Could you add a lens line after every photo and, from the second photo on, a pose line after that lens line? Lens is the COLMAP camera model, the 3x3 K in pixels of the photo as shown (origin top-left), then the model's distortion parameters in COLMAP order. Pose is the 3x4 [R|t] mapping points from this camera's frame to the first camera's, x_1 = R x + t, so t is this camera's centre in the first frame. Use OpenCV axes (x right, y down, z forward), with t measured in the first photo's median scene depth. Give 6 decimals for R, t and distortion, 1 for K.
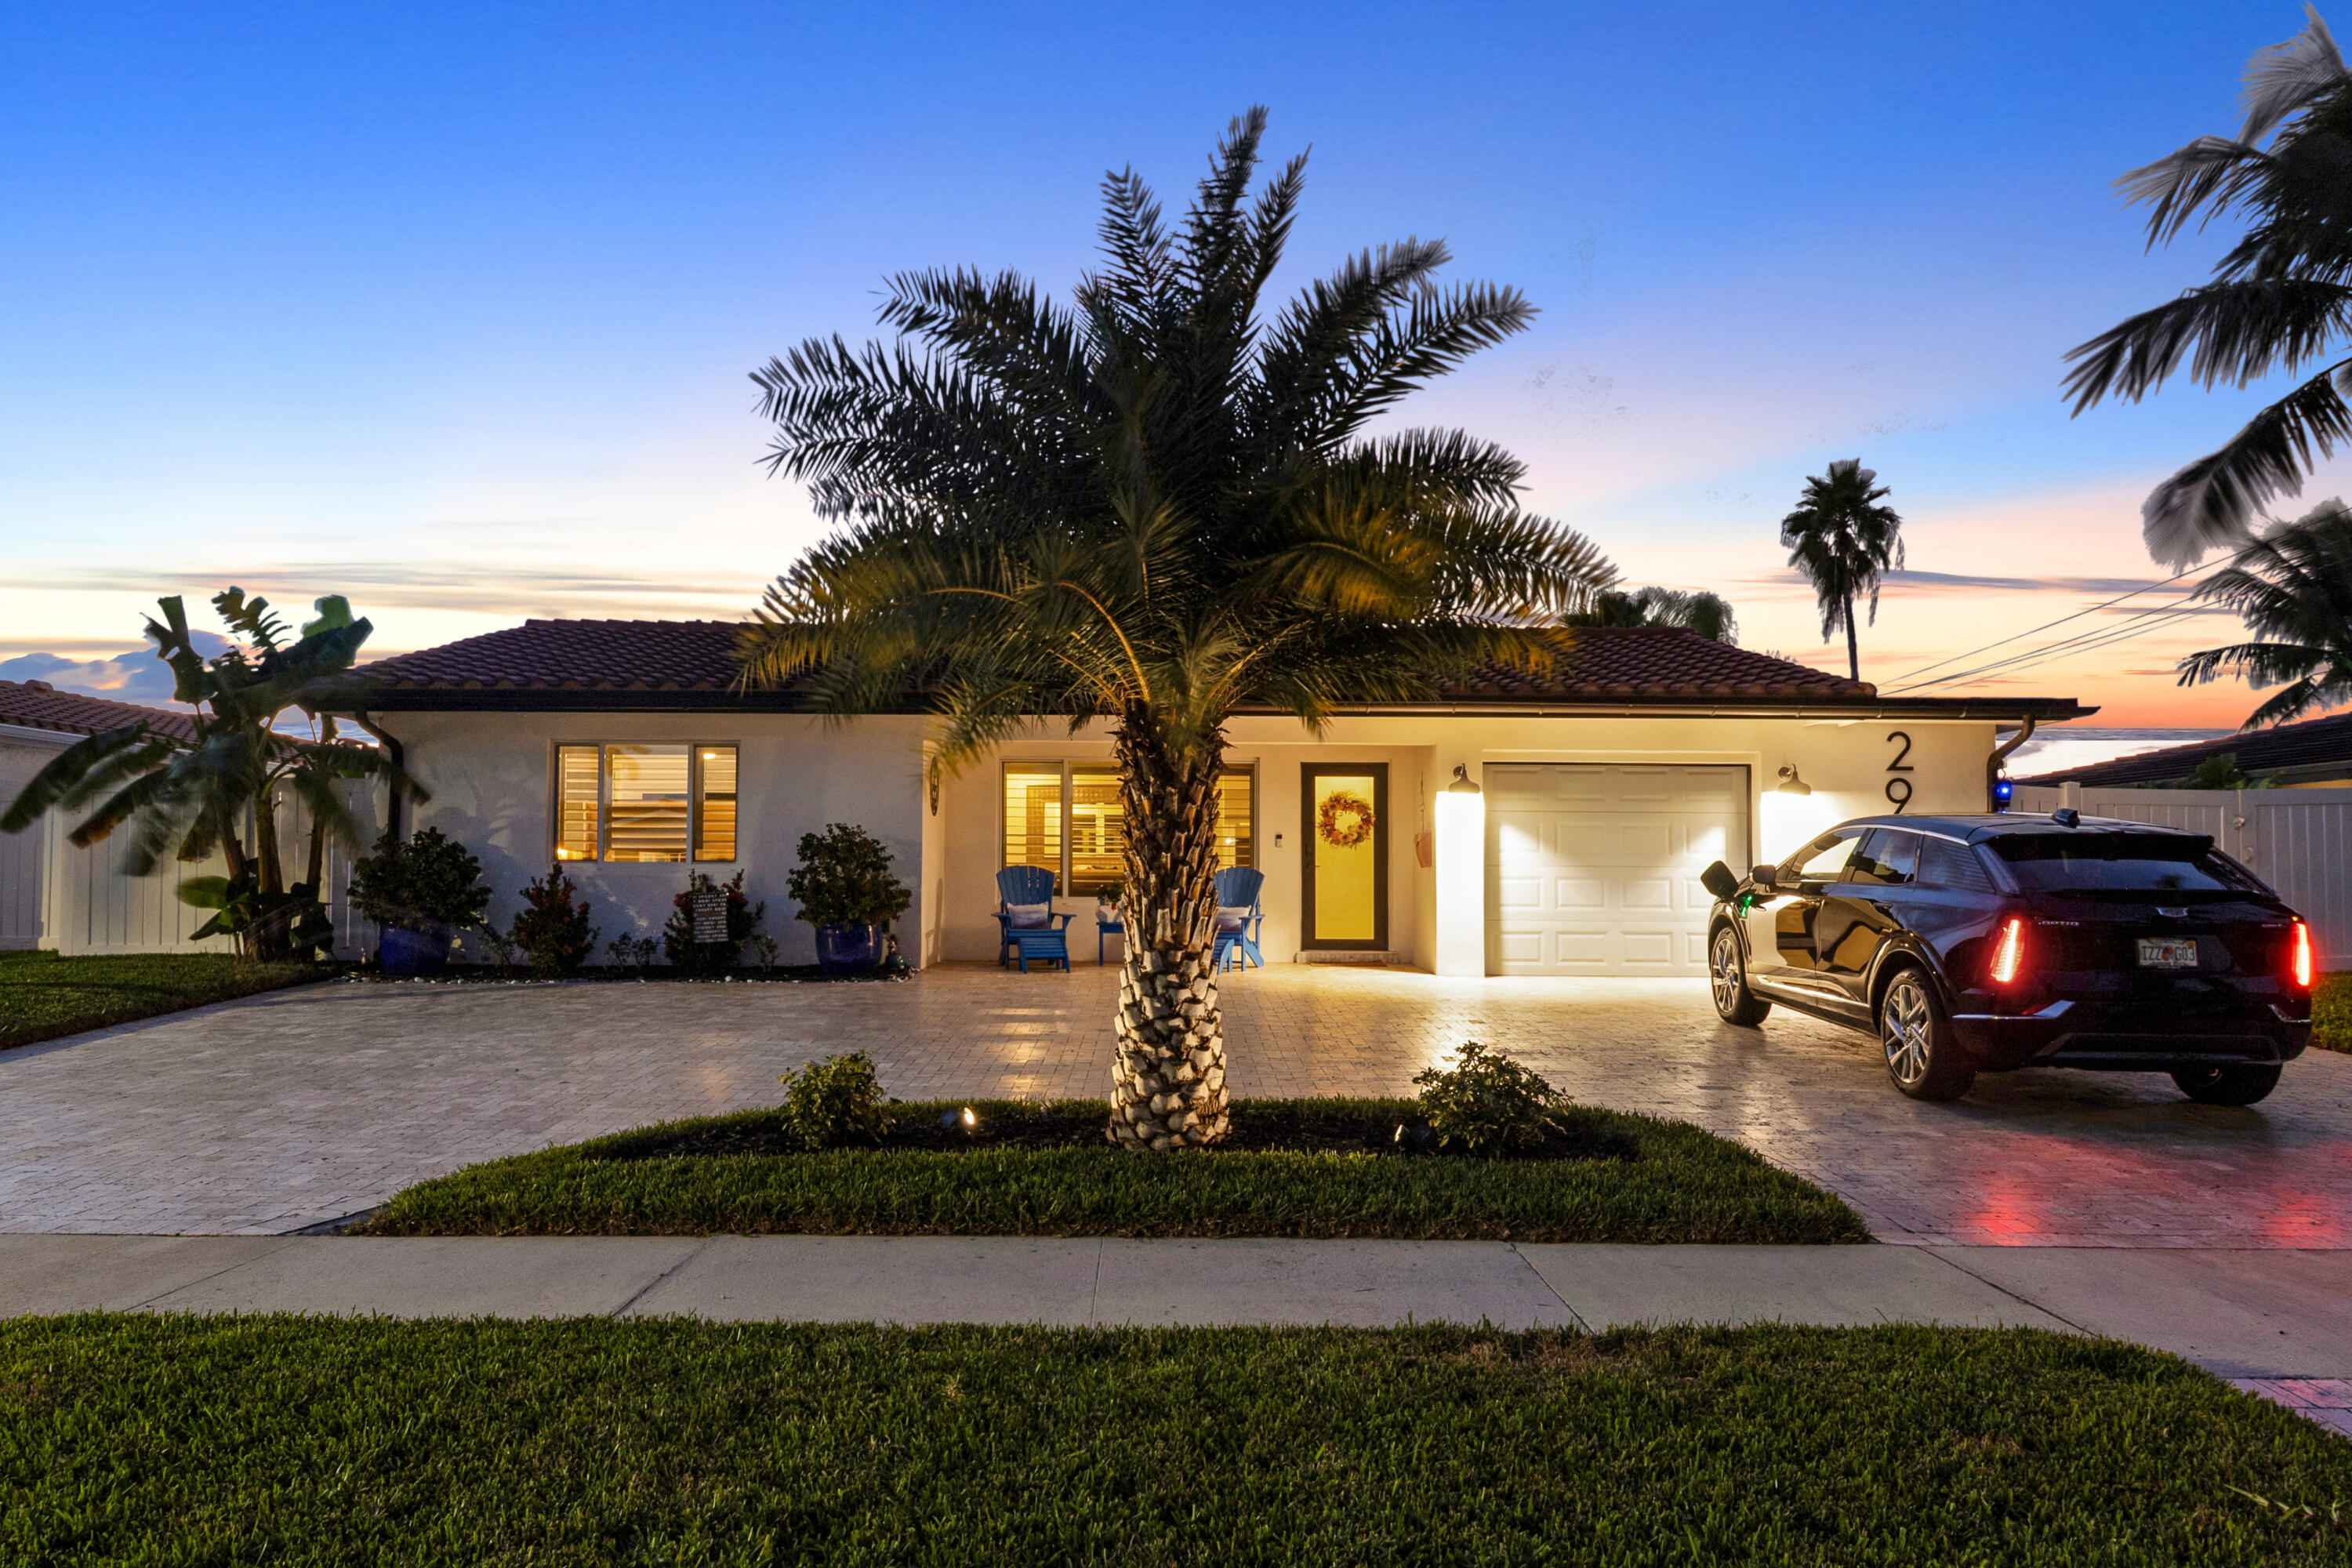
lens RADIAL K [[2502.7, 0, 1211.0], [0, 2502.7, 784.7], [0, 0, 1]] dist [0.004254, -0.007747]
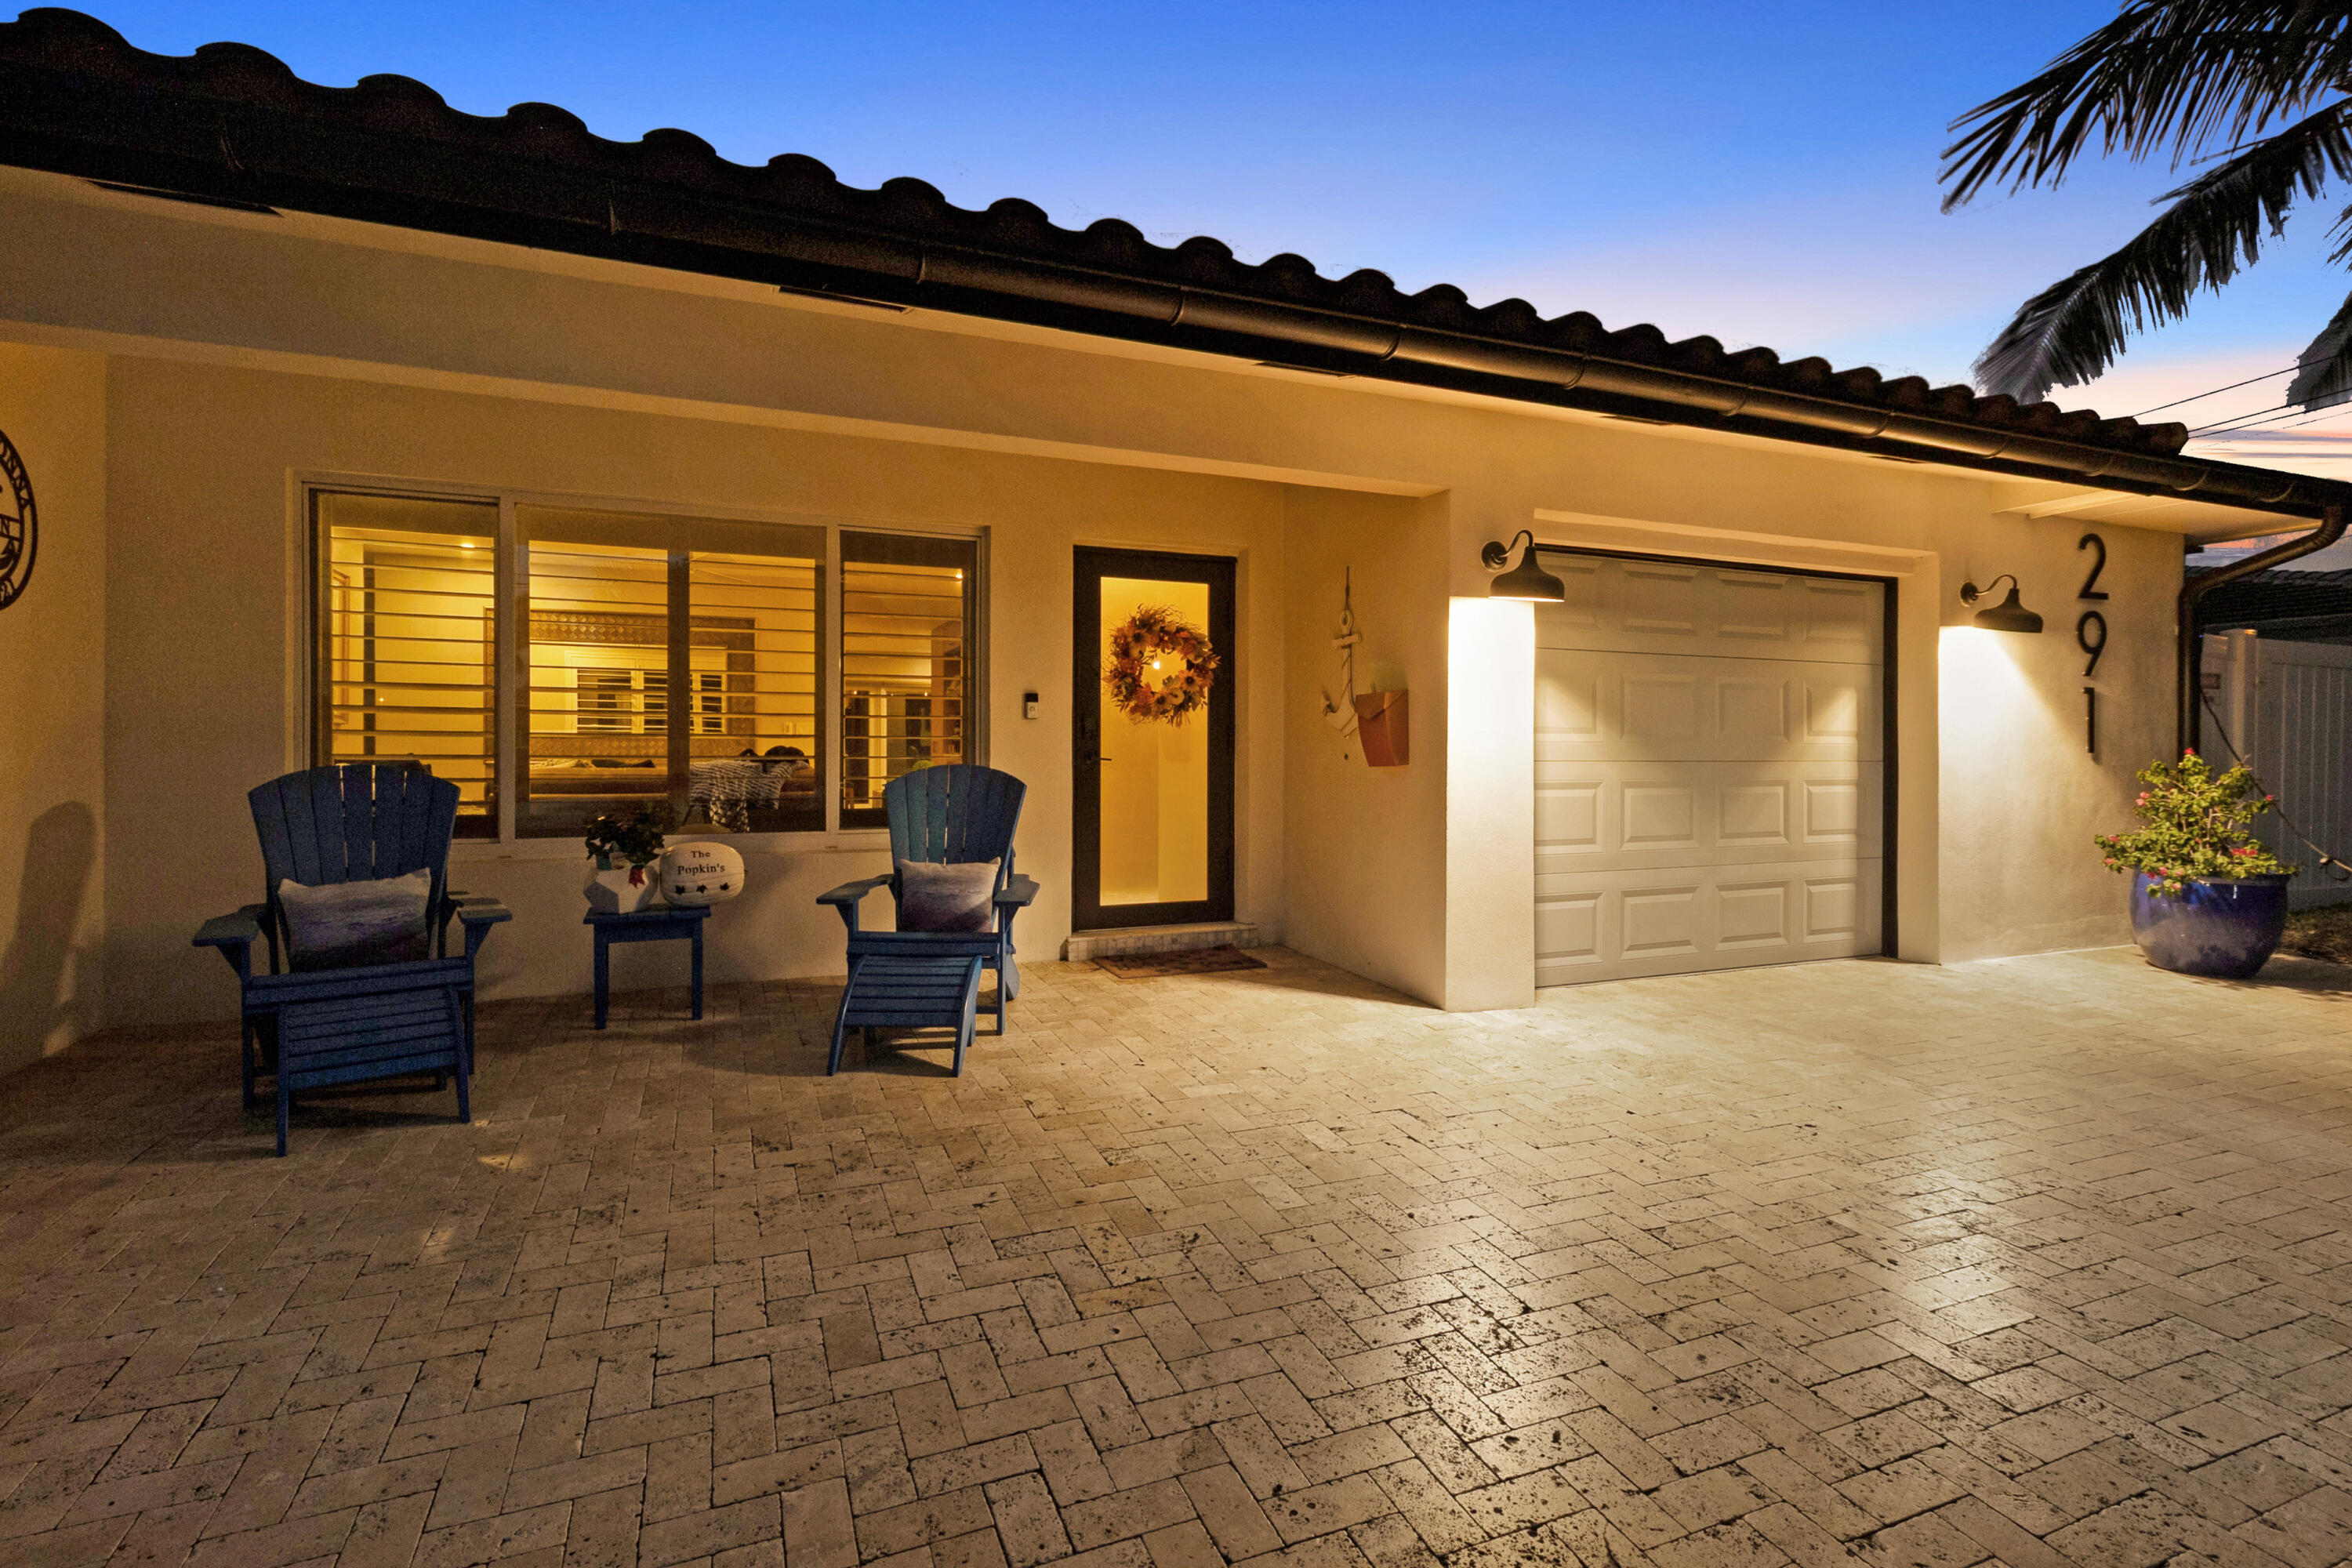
lens RADIAL K [[1096.3, 0, 1176.0], [0, 1096.3, 784.0], [0, 0, 1]] dist [-0.000184, 0.000092]
pose [[0.929219, -0.010985, 0.369367, -0.023630], [-0.013472, 0.997887, 0.063568, 0.023551], [-0.369284, -0.064045, 0.927107, 0.796925]]
